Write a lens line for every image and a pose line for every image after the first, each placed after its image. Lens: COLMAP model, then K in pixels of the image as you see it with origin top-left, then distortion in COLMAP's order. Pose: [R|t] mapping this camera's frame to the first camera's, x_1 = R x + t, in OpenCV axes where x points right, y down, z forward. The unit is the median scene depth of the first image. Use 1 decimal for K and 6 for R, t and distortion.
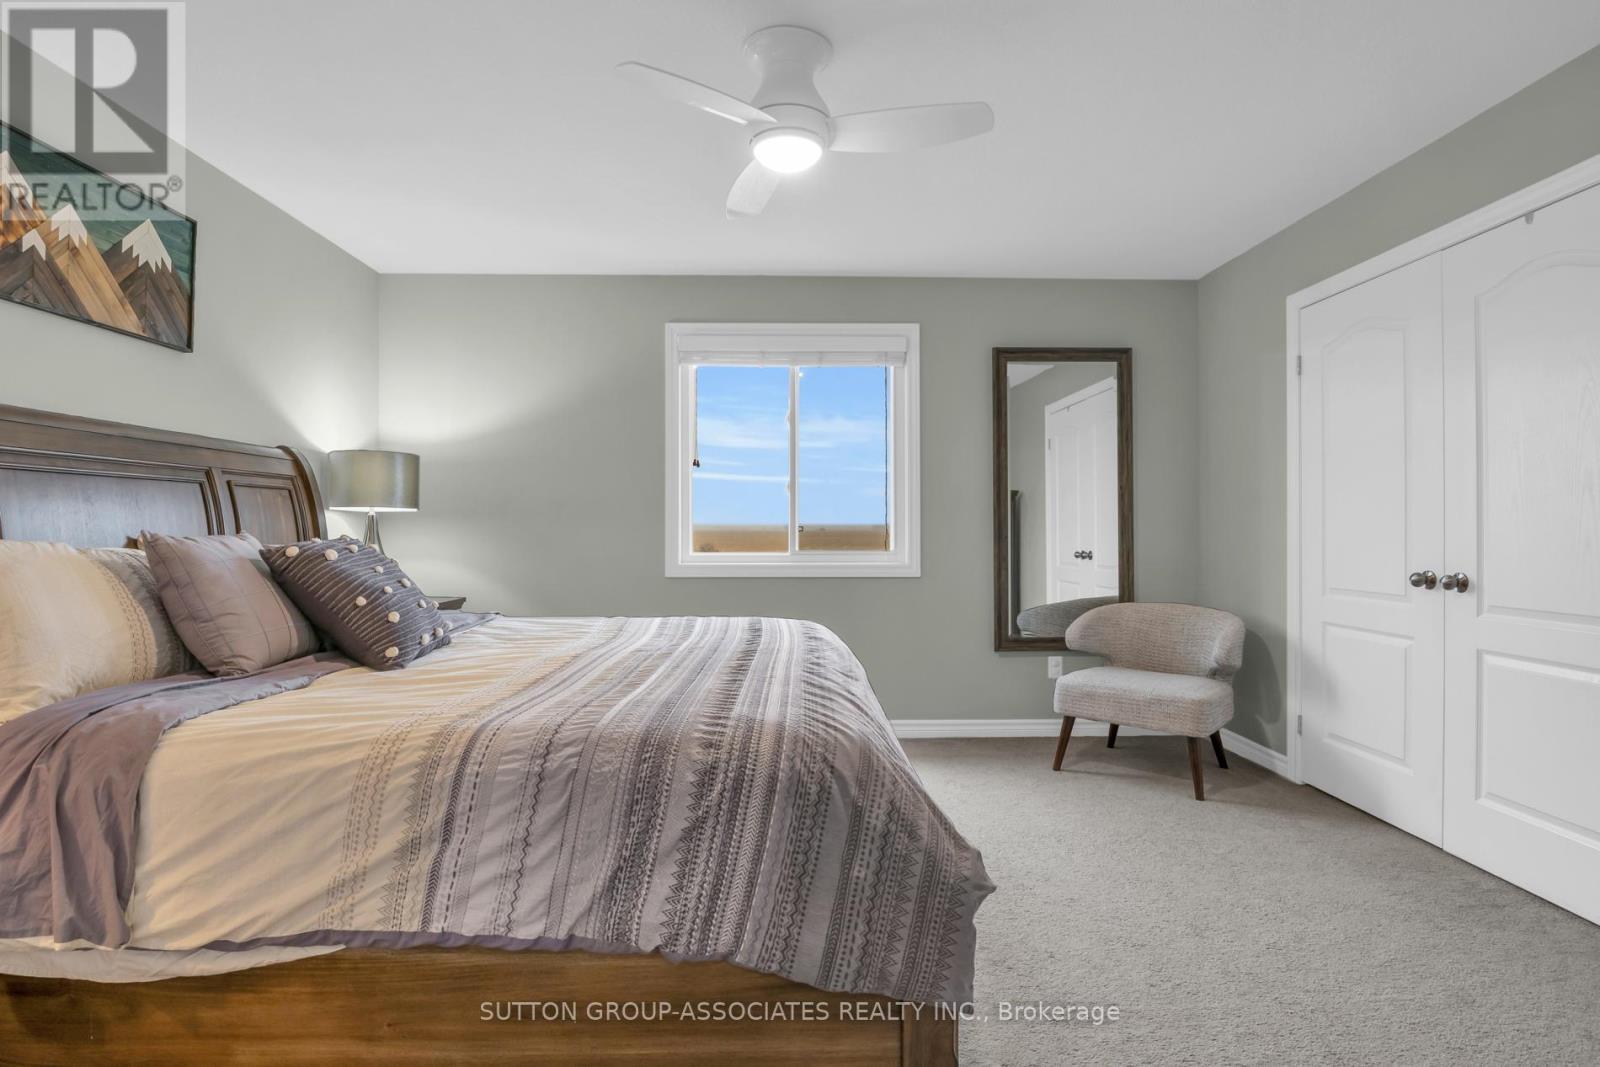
lens RADIAL K [[806.2, 0, 798.0], [0, 806.2, 537.3], [0, 0, 1]] dist [-0.036373, -0.000248]
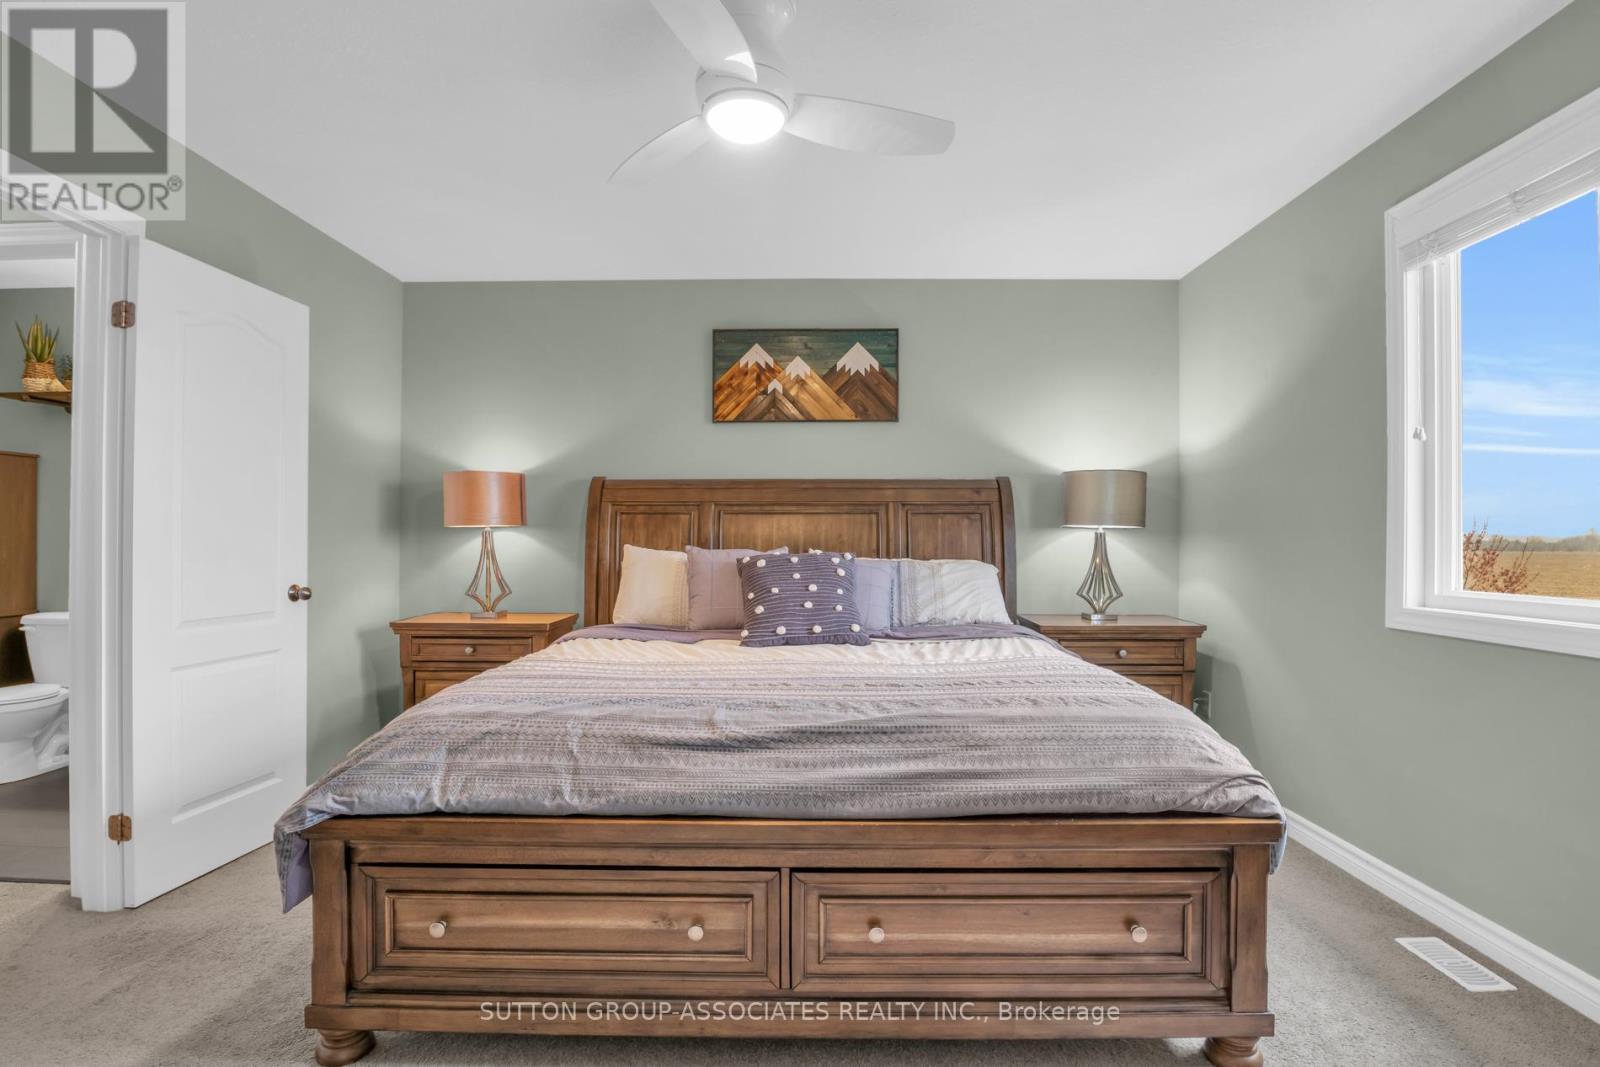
lens RADIAL K [[806.2, 0, 798.0], [0, 806.2, 537.3], [0, 0, 1]] dist [-0.036373, -0.000248]
pose [[-0.049622, -0.008689, -0.998730, 0.747931], [-0.015002, 0.999856, -0.007953, -0.010511], [0.998655, 0.014588, -0.049745, 0.965094]]
